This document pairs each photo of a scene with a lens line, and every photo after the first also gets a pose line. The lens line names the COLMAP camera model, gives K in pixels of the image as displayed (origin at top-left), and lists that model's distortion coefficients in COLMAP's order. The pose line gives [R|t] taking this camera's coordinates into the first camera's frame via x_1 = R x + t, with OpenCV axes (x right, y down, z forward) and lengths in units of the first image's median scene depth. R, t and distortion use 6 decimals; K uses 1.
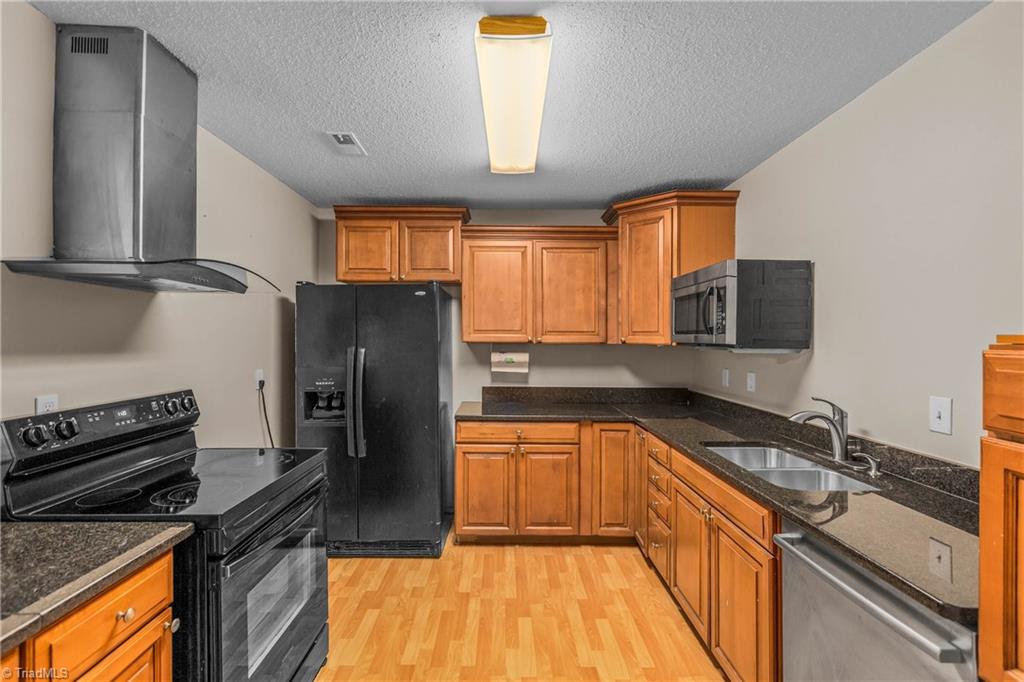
lens RADIAL K [[465.2, 0, 514.9], [0, 465.2, 334.5], [0, 0, 1]] dist [0.000250, -0.000160]
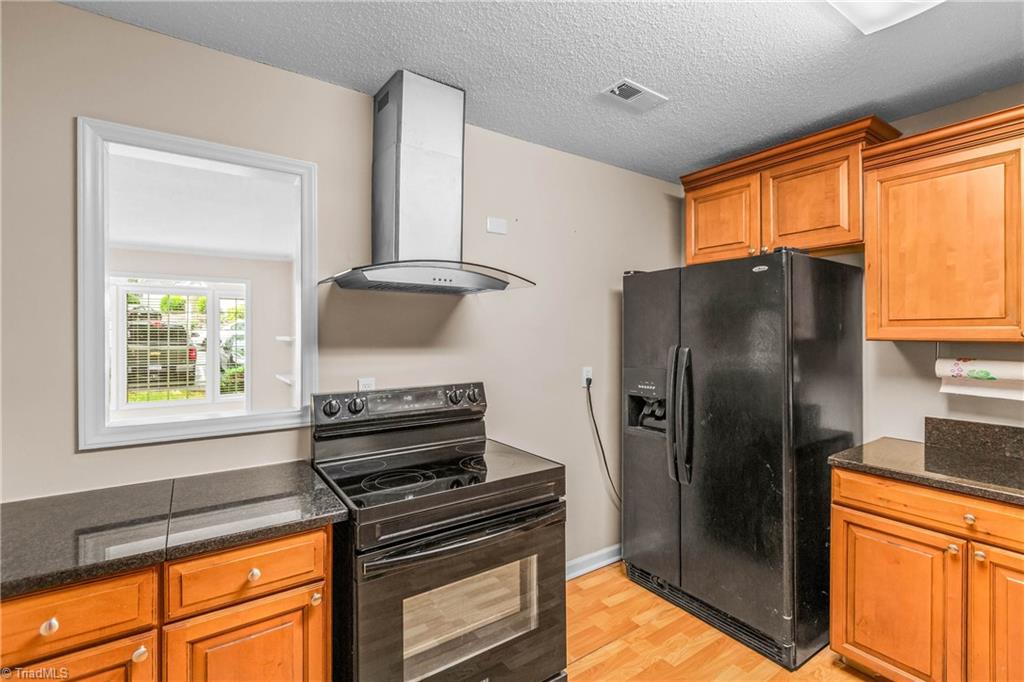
lens RADIAL K [[465.2, 0, 515.7], [0, 465.2, 333.0], [0, 0, 1]] dist [0.000250, -0.000160]
pose [[0.542882, -0.005795, -0.839789, 0.175904], [0.009904, 0.999951, -0.000497, 0.003119], [0.839751, -0.008047, 0.542913, 0.324130]]
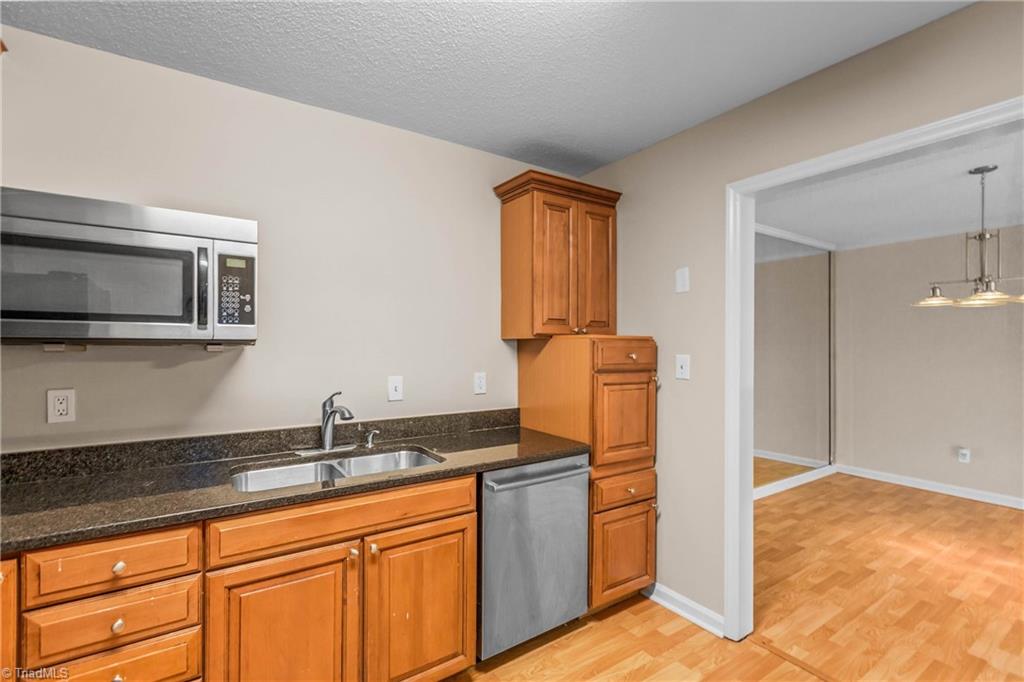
lens RADIAL K [[465.2, 0, 512.0], [0, 465.2, 337.9], [0, 0, 1]] dist [0.000250, -0.000160]
pose [[-0.534437, 0.004167, 0.845198, -0.282915], [-0.010643, 0.999875, -0.011659, 0.017872], [-0.845141, -0.015227, -0.534326, 0.843592]]
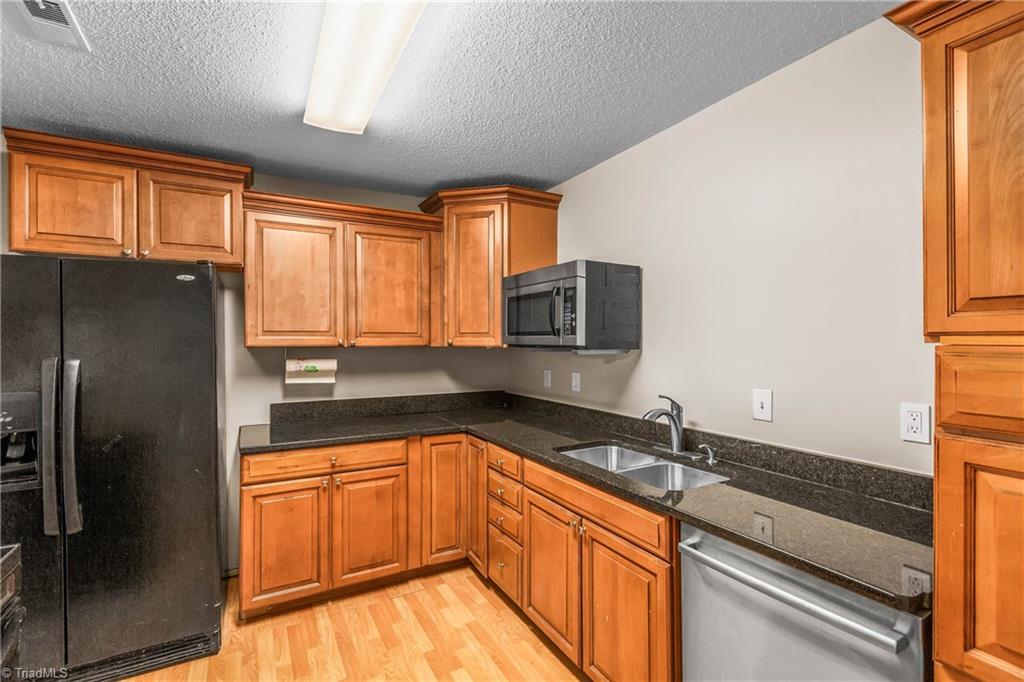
lens RADIAL K [[465.2, 0, 515.4], [0, 465.2, 333.8], [0, 0, 1]] dist [0.000250, -0.000160]
pose [[0.878692, -0.001267, 0.477387, -0.102697], [0.003098, 0.999991, -0.003050, -0.001312], [-0.477379, 0.004159, 0.878688, 0.160021]]
